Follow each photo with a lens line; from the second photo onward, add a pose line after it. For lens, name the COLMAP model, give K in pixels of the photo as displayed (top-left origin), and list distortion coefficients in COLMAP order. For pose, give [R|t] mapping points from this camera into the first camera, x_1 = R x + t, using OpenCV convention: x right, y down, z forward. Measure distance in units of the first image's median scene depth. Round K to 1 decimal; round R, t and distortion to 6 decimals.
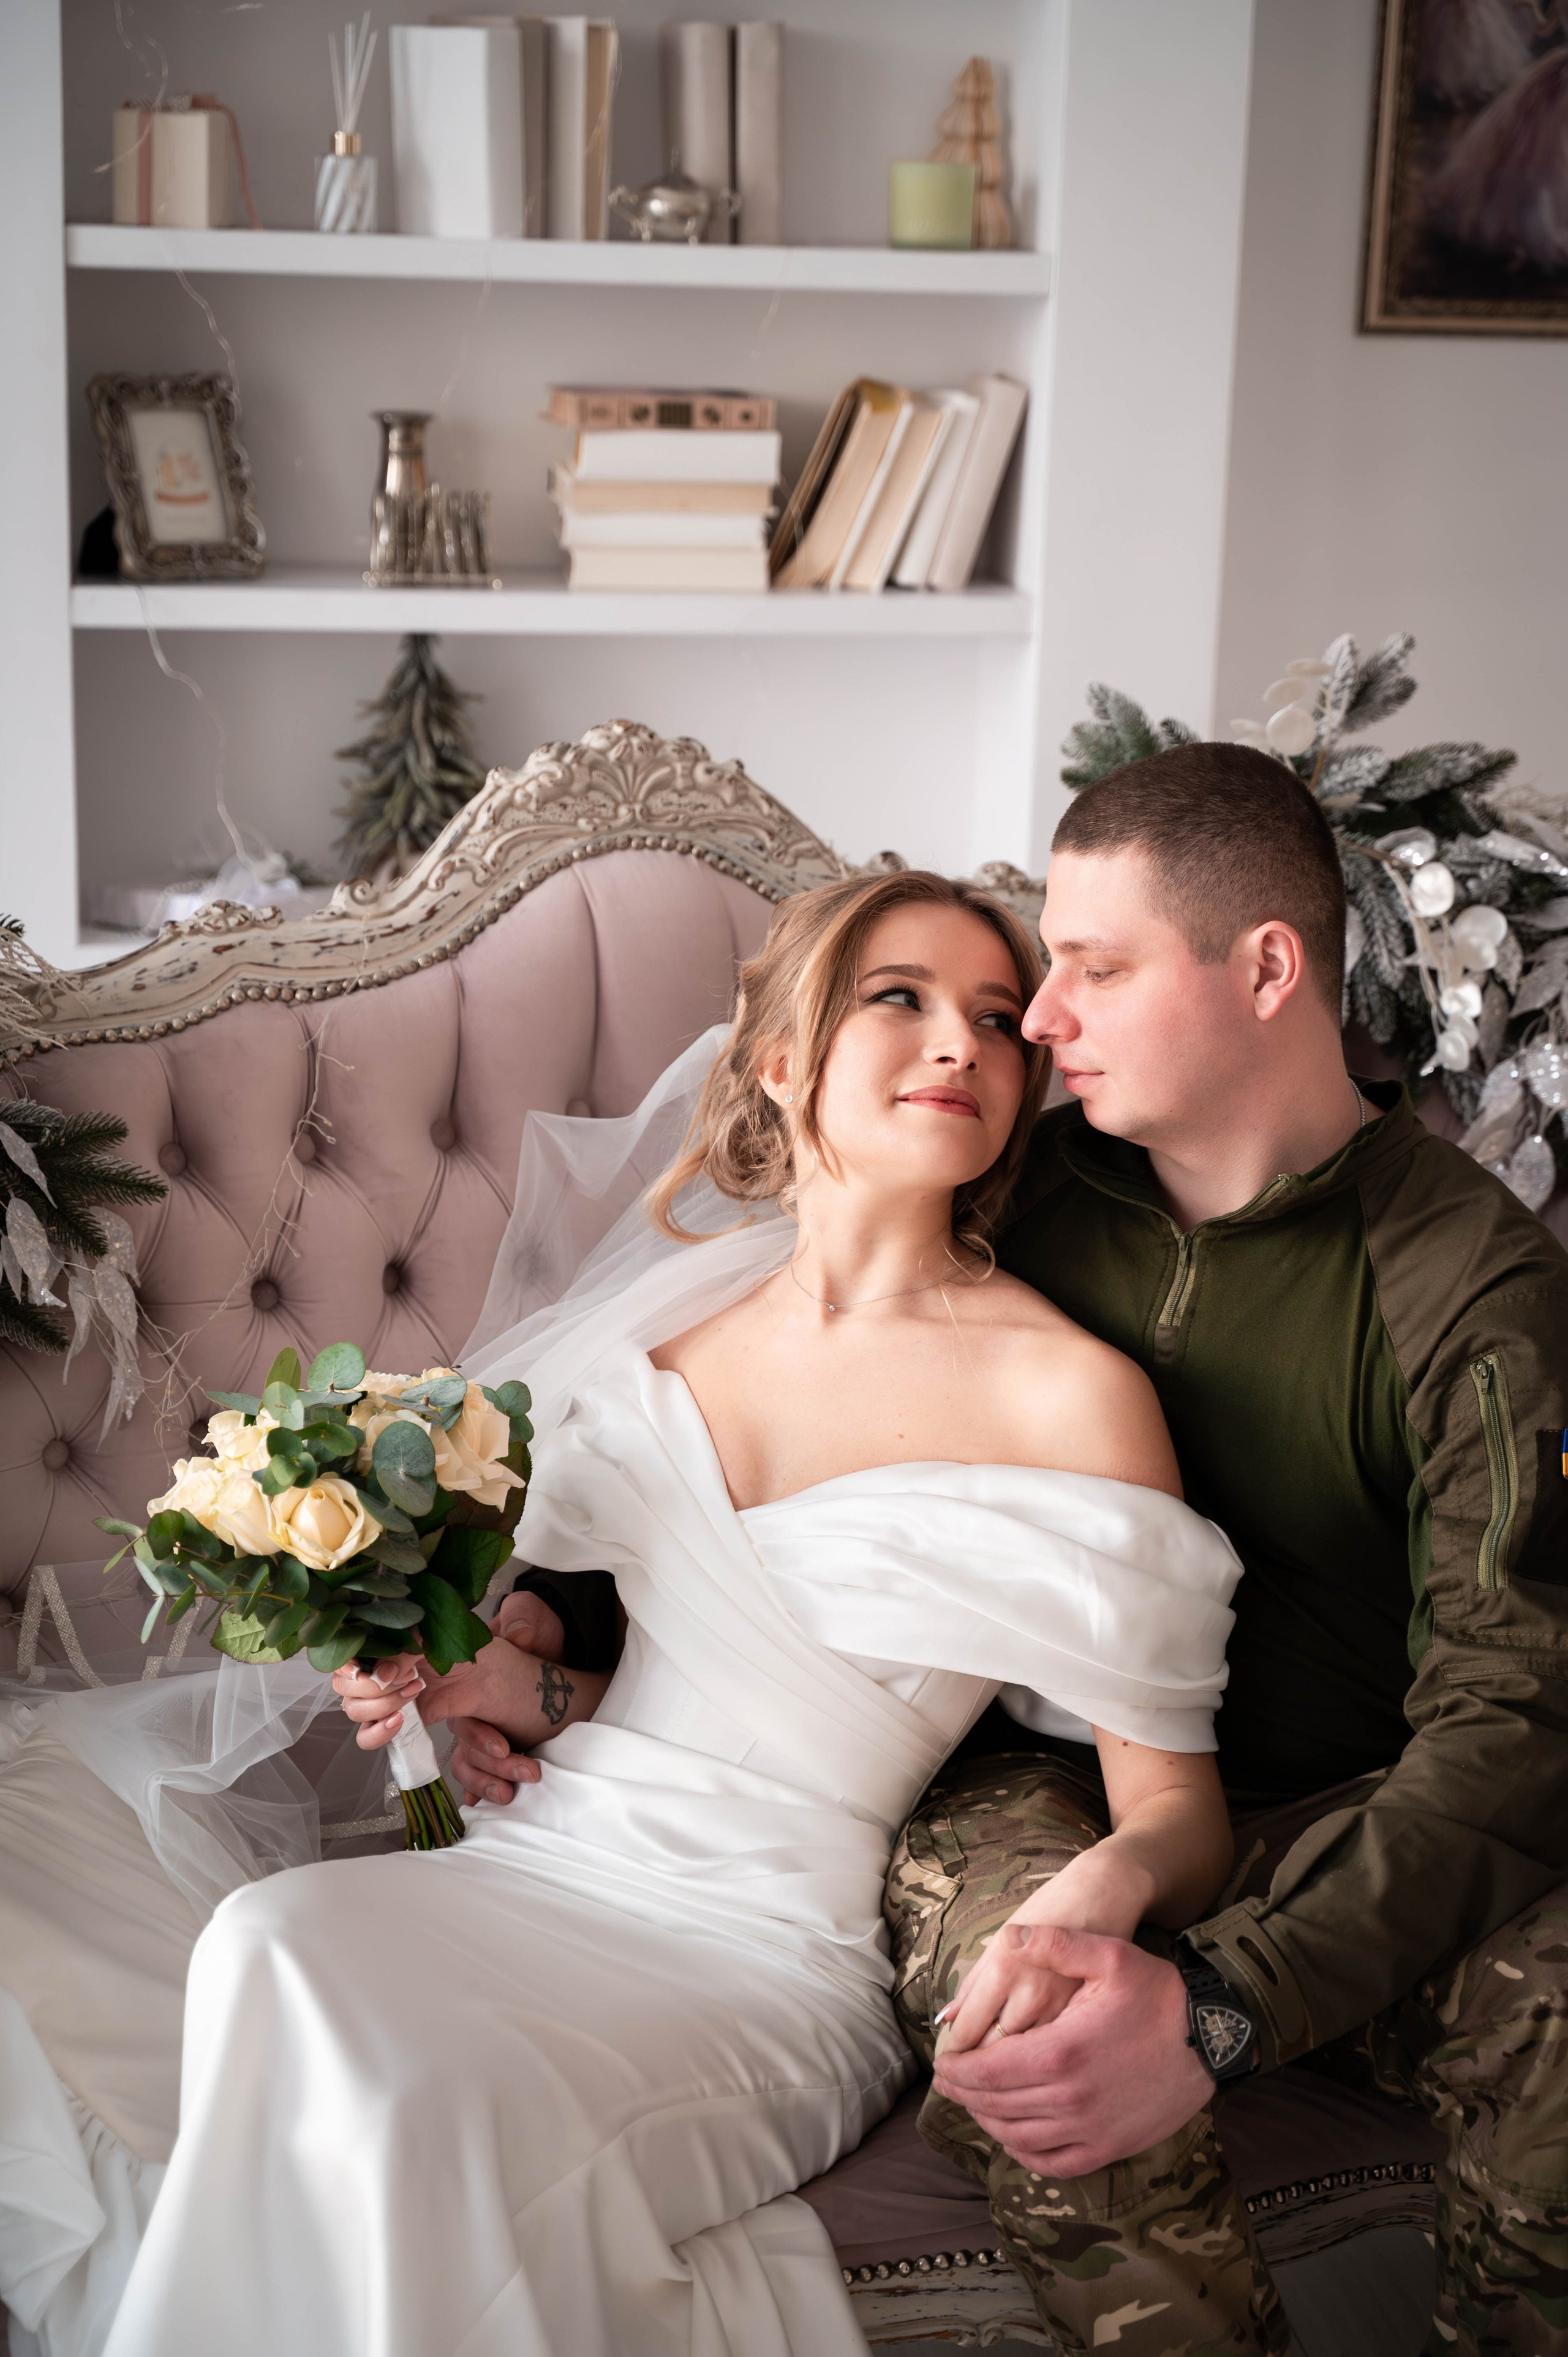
lens RADIAL K [[3932.7, 0, 769.0], [0, 3932.7, 1209.1], [0, 0, 1]] dist [0.011725, 0.000000]
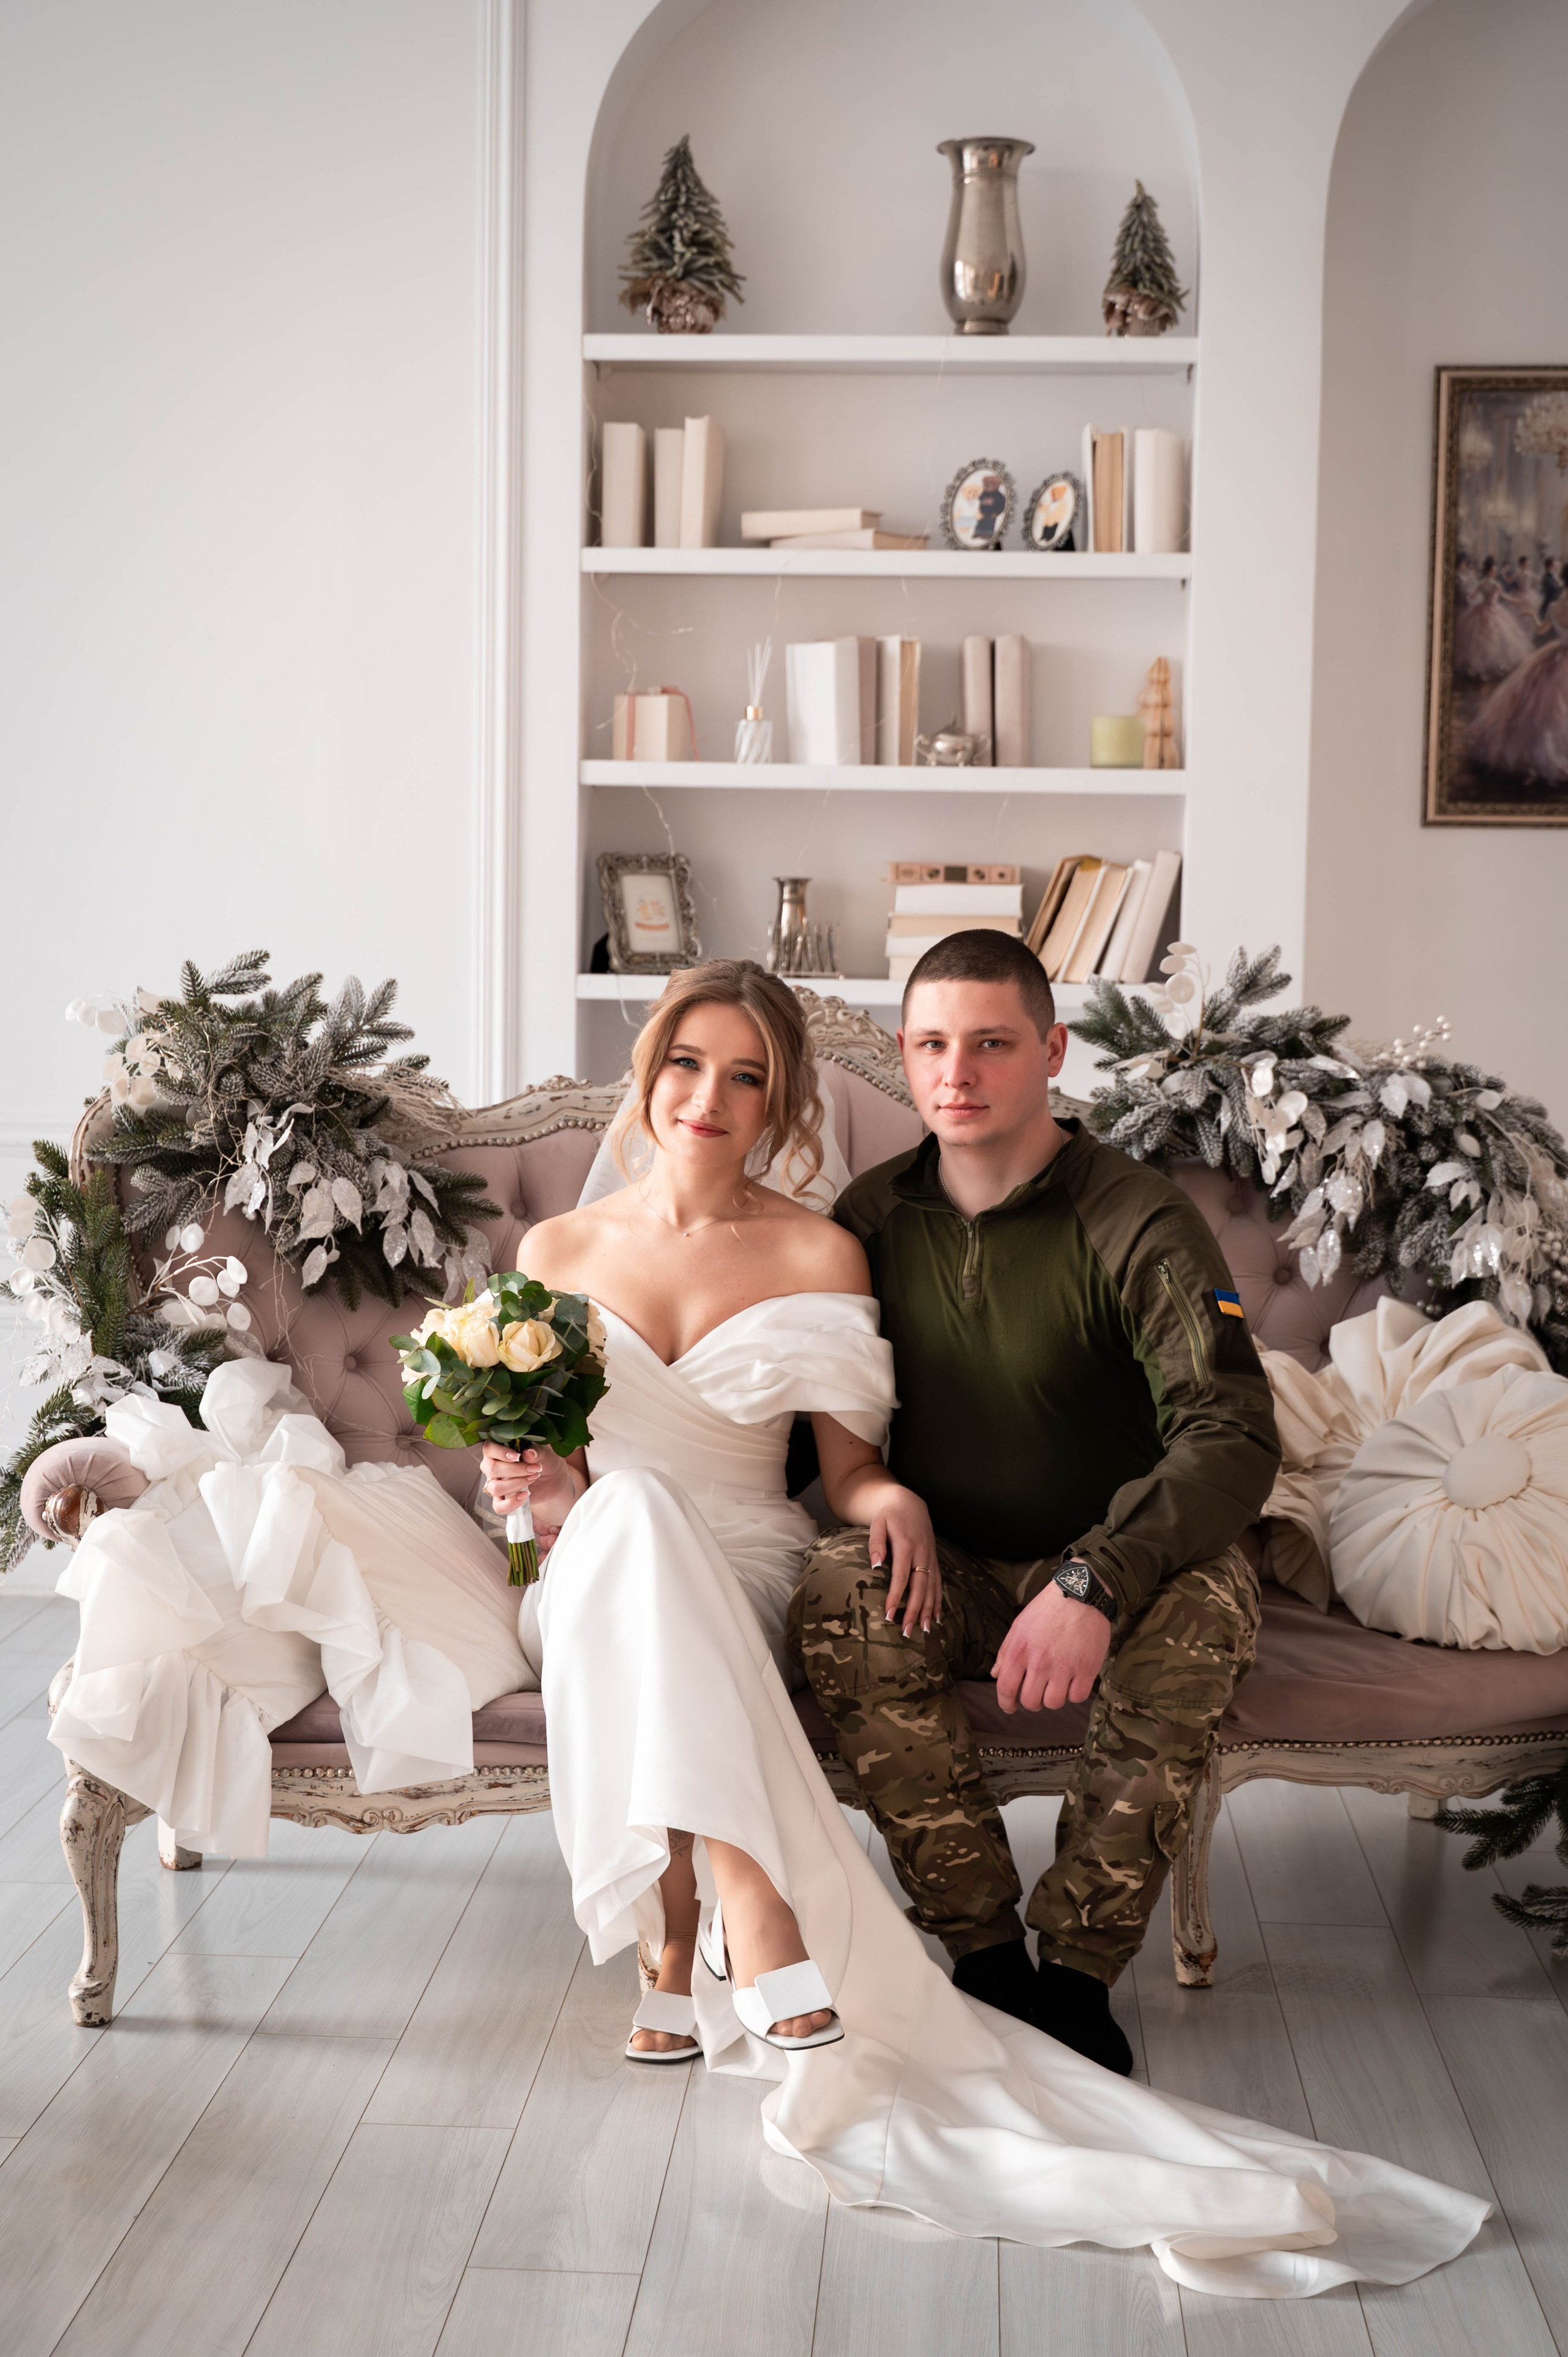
lens RADIAL K [[3509.1, 0, 702.6], [0, 3509.1, 1206.8], [0, 0, 1]] dist [0.033921, 0.000000]
pose [[0.968595, 0.007581, -0.248530, 0.311713], [-0.051895, 0.983686, -0.172247, 0.244632], [0.243170, 0.179735, 0.953186, -0.484168]]
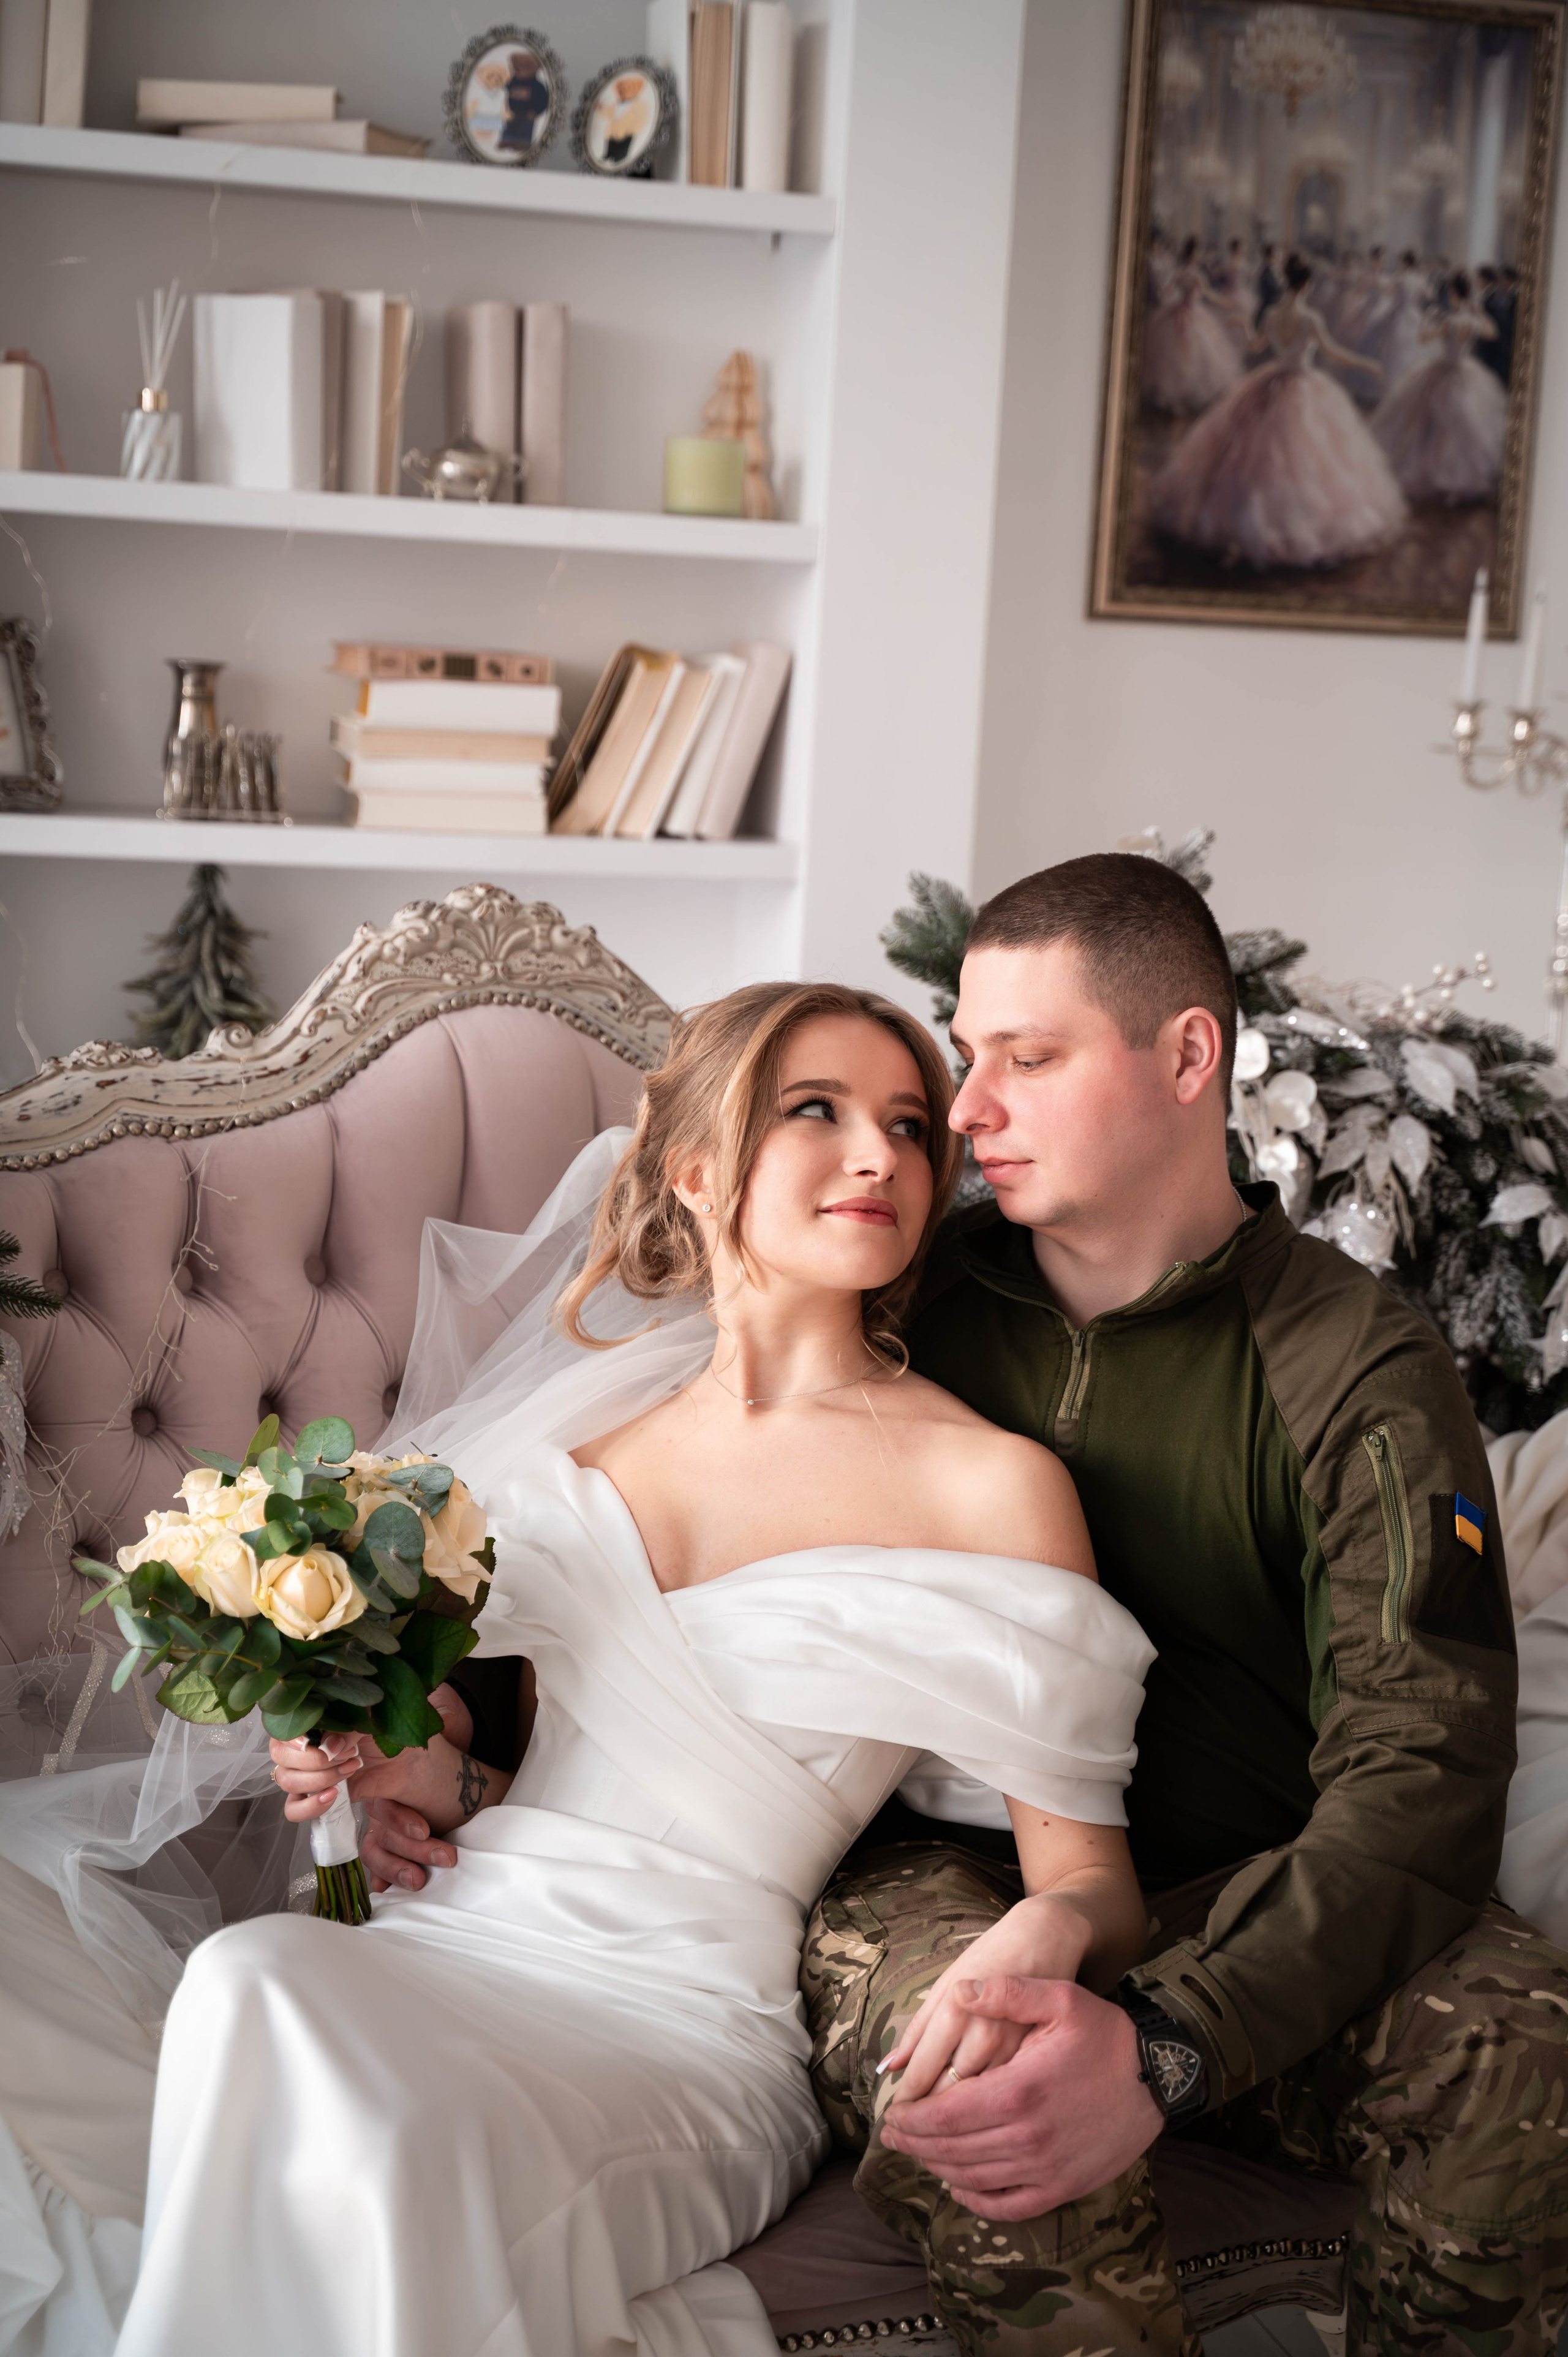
lens RADIAL K [[3804.1, 0, 742.3], [0, 3804.1, 1185.1], [0, 0, 1]] dist [0.026493, 0.000000]
pose [[0.994143, 0.008007, 0.107773, -0.077098], [0.004654, 0.993154, -0.116716, 0.072986], [-0.107970, 0.116534, 0.987301, 0.007077]]
